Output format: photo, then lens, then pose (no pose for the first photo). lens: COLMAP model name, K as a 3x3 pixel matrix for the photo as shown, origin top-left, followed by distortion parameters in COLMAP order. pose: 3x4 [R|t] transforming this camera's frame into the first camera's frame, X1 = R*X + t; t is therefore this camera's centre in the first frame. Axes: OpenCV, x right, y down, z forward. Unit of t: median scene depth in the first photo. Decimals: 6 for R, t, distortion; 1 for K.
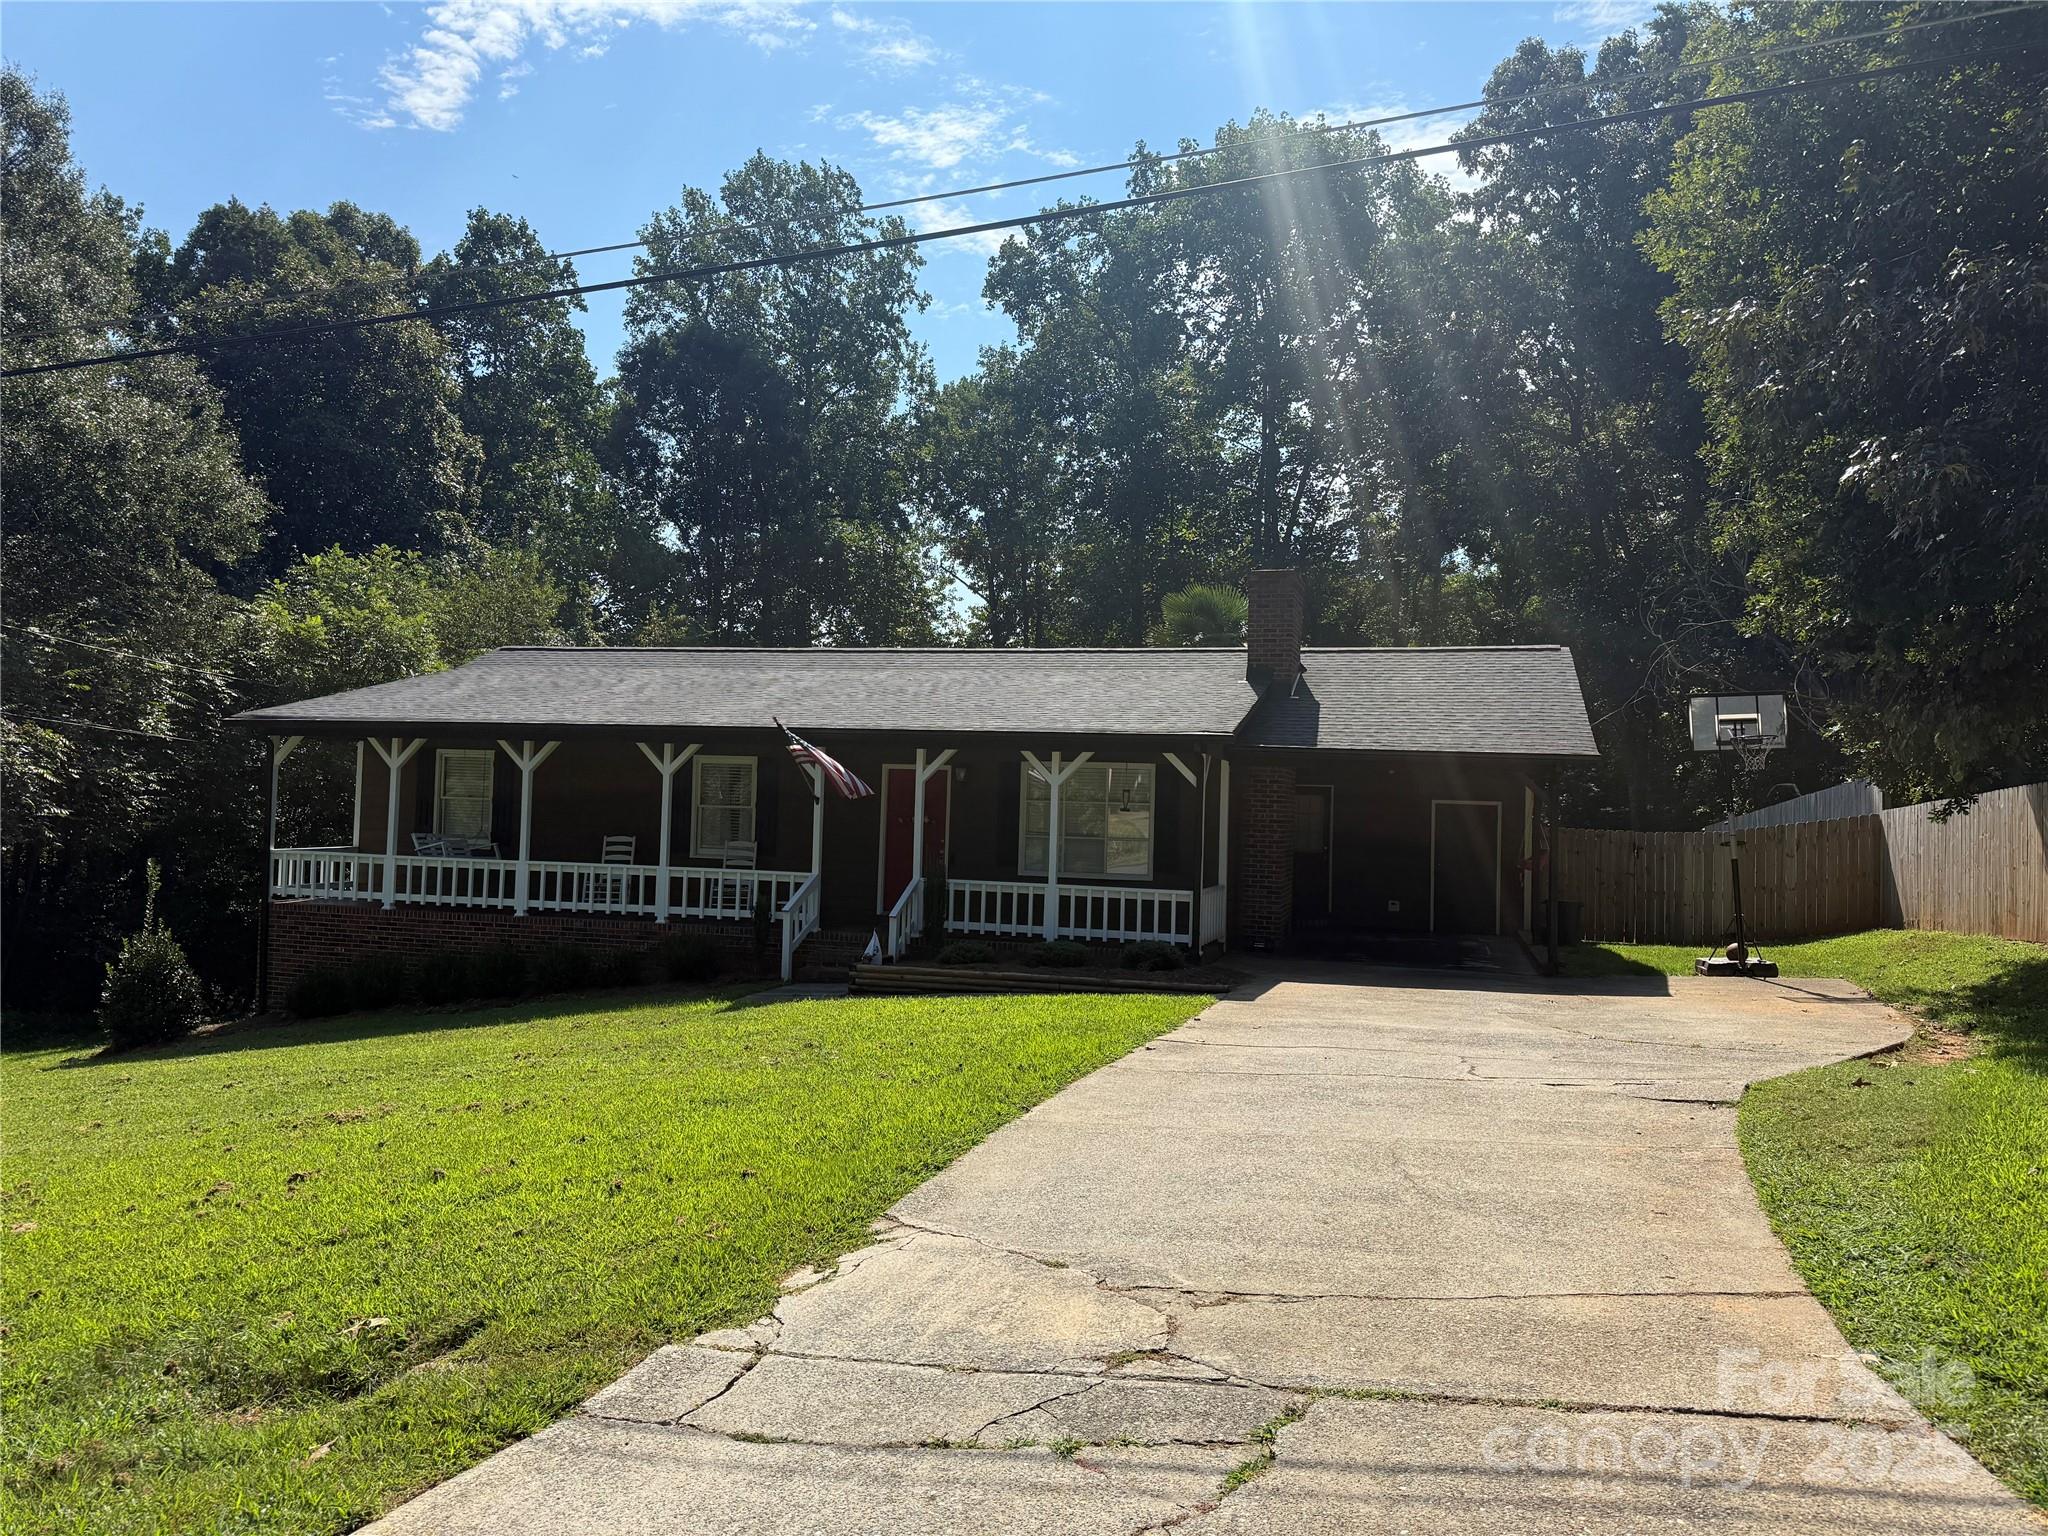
lens RADIAL K [[1422.5, 0, 1013.6], [0, 1422.5, 770.5], [0, 0, 1]] dist [0.096357, -0.150633]
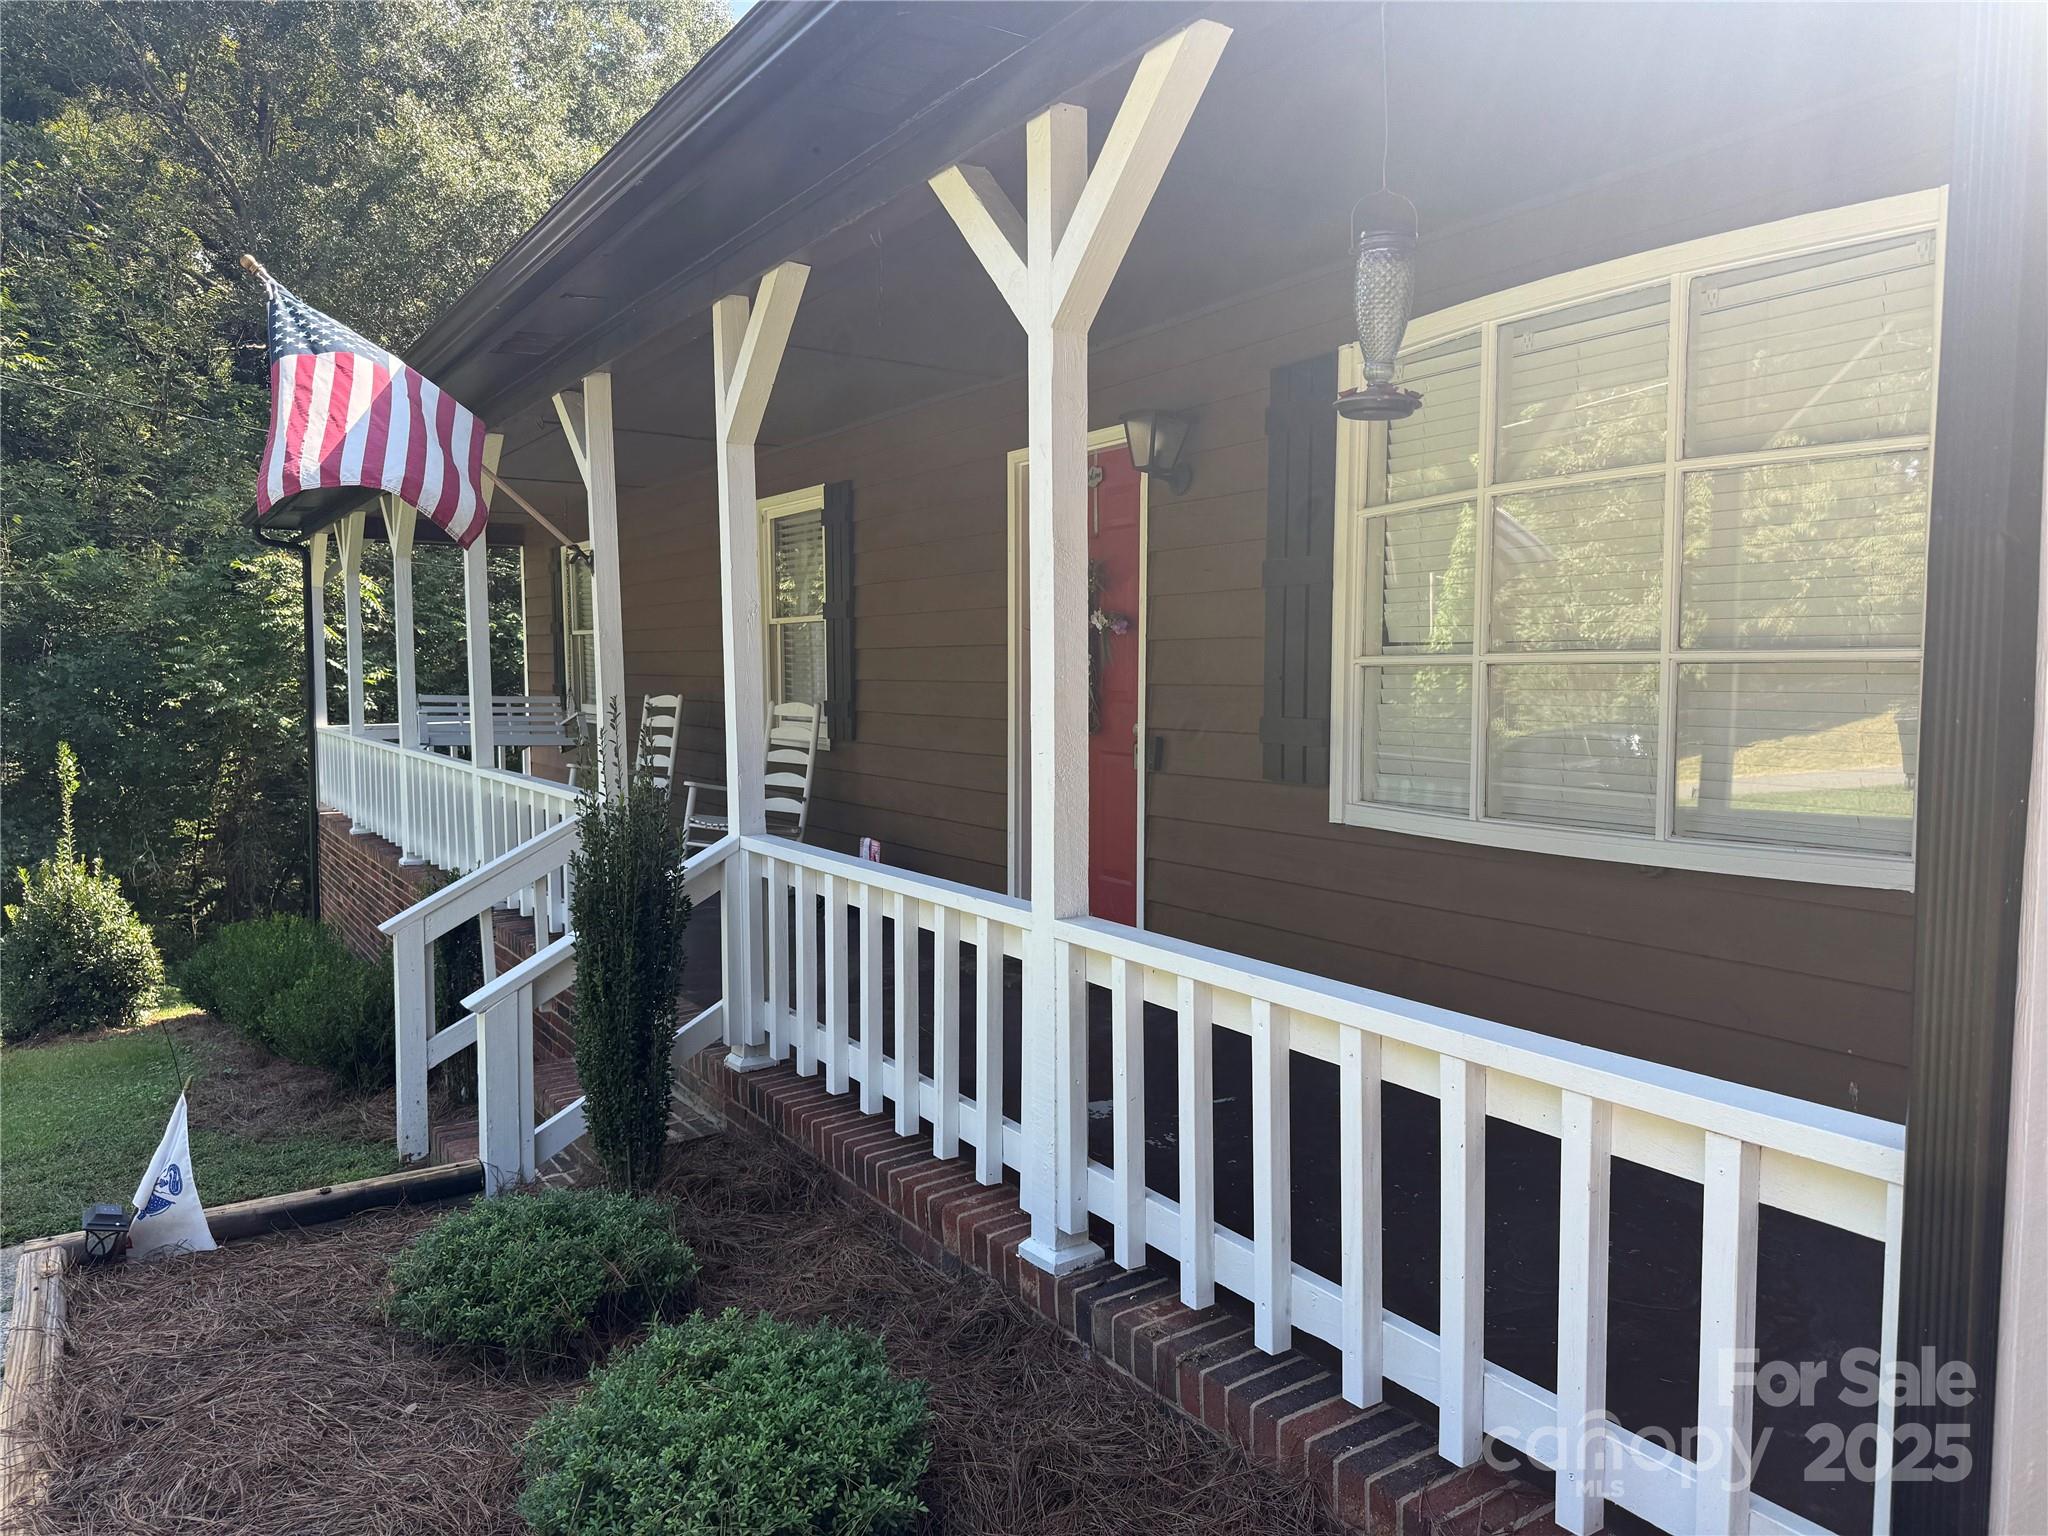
lens RADIAL K [[1422.5, 0, 1022.0], [0, 1422.5, 785.0], [0, 0, 1]] dist [0.086741, -0.119634]
pose [[0.754249, 0.021161, -0.656247, 0.119816], [0.043631, 0.995656, 0.082253, 0.043223], [0.655137, -0.090672, 0.750050, 0.750237]]
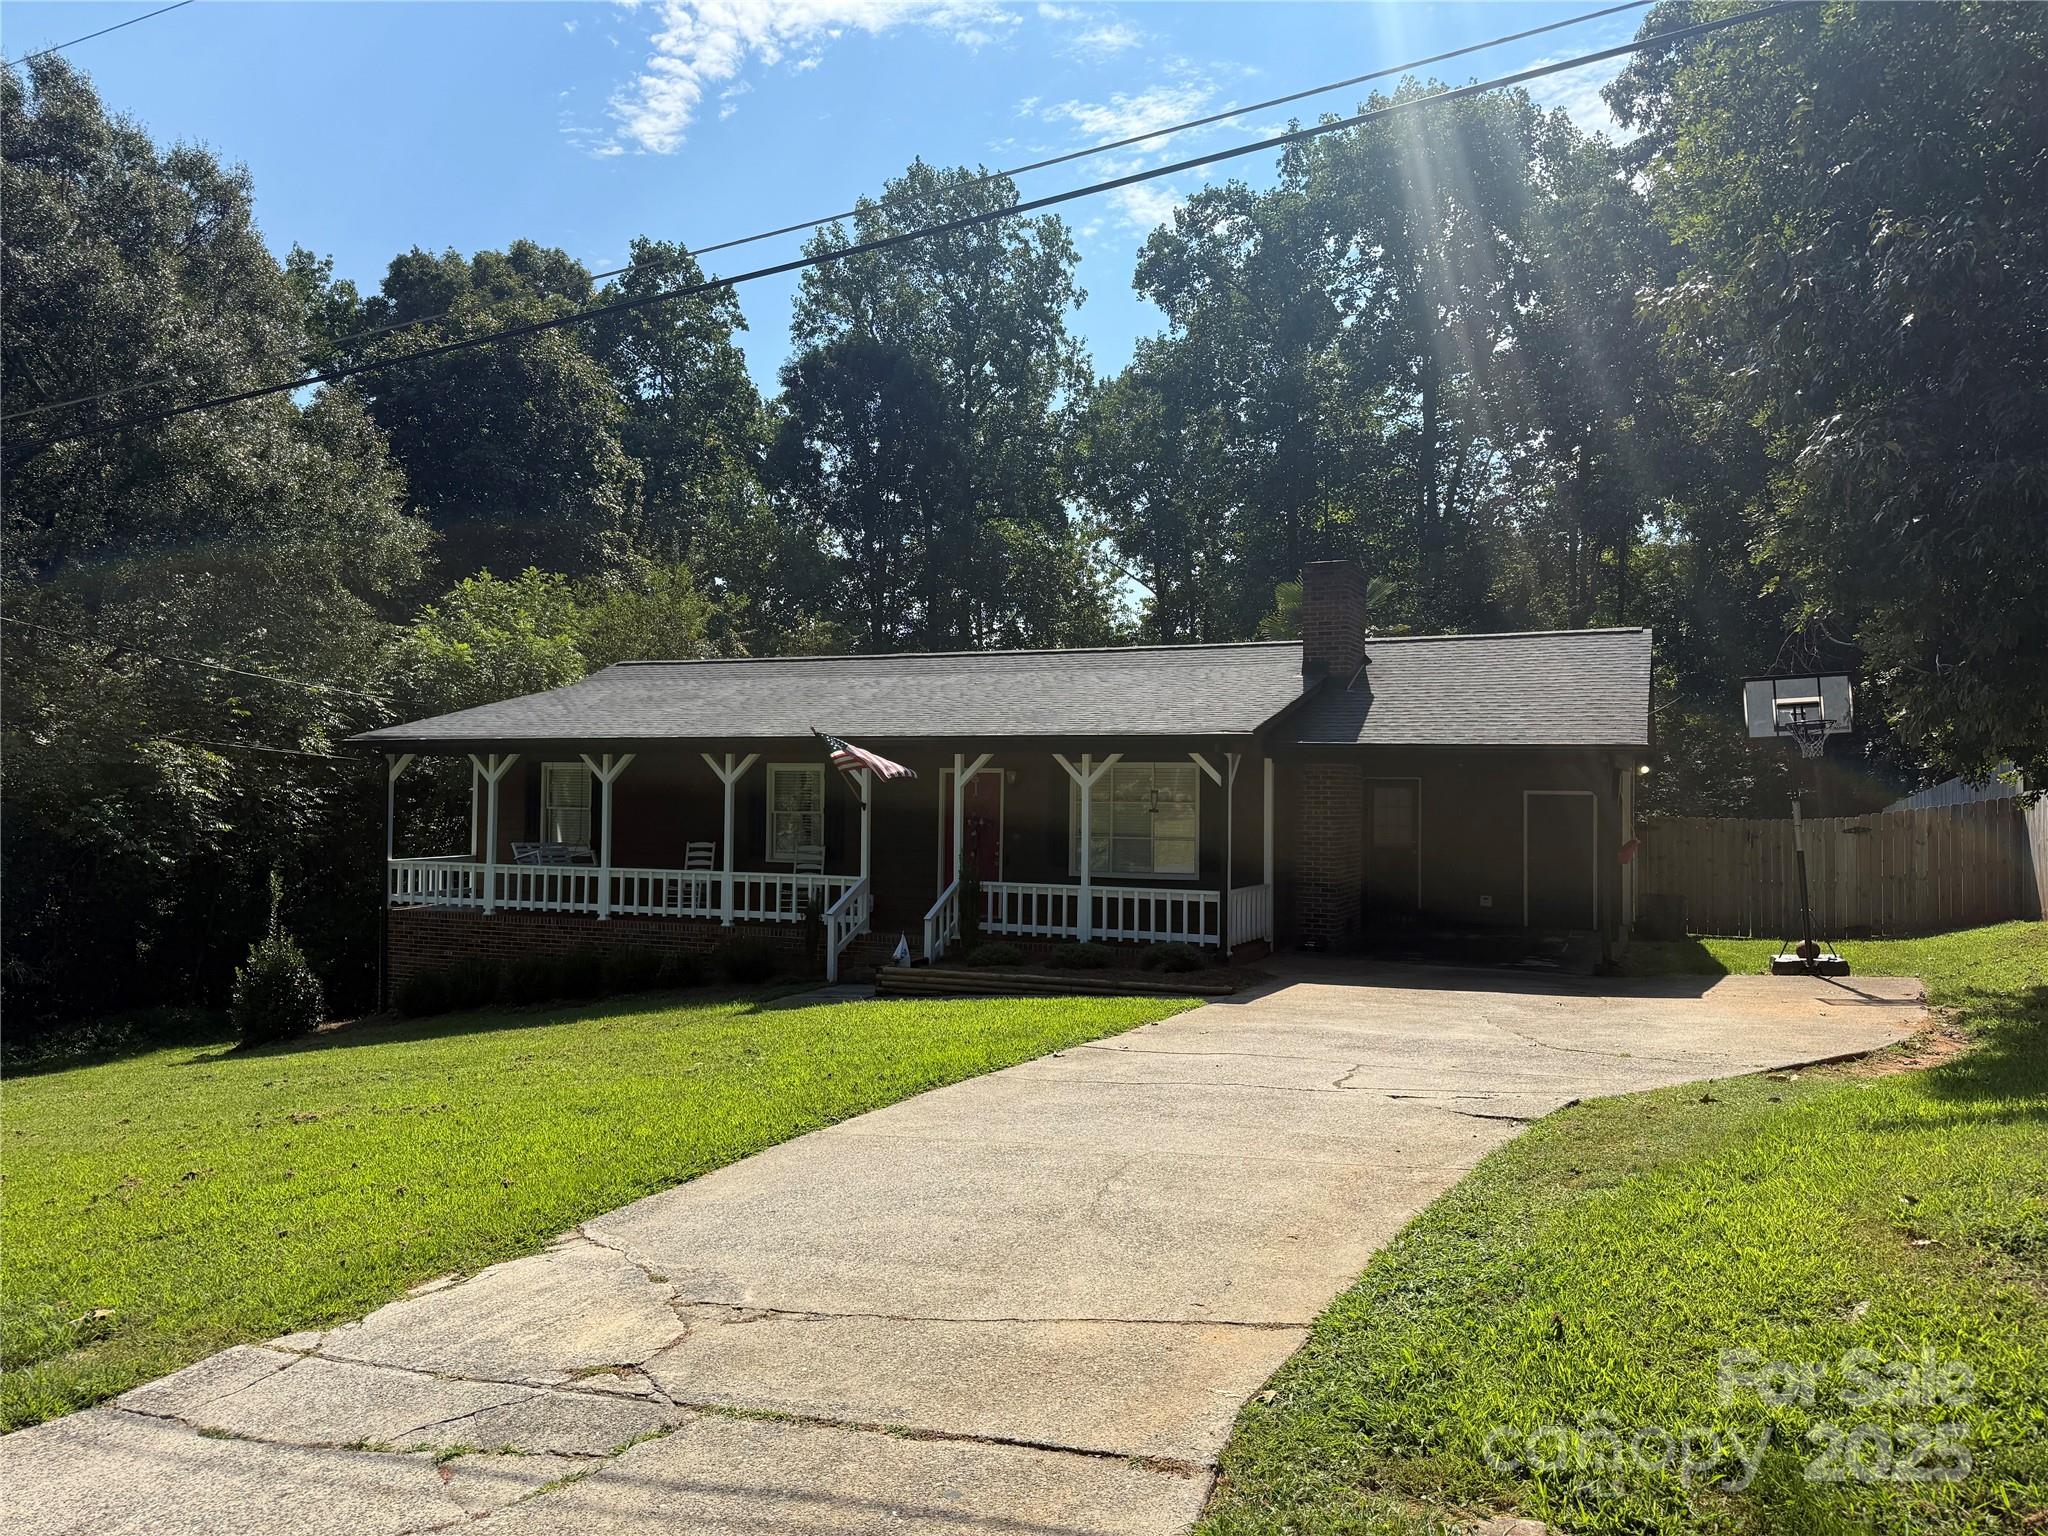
lens RADIAL K [[1421.5, 0, 1034.1], [0, 1421.5, 768.7], [0, 0, 1]] dist [0.105576, -0.165645]
pose [[0.990659, -0.022485, -0.134494, 0.111378], [0.023263, 0.999720, 0.004219, -0.006975], [0.134362, -0.007309, 0.990905, -0.002378]]
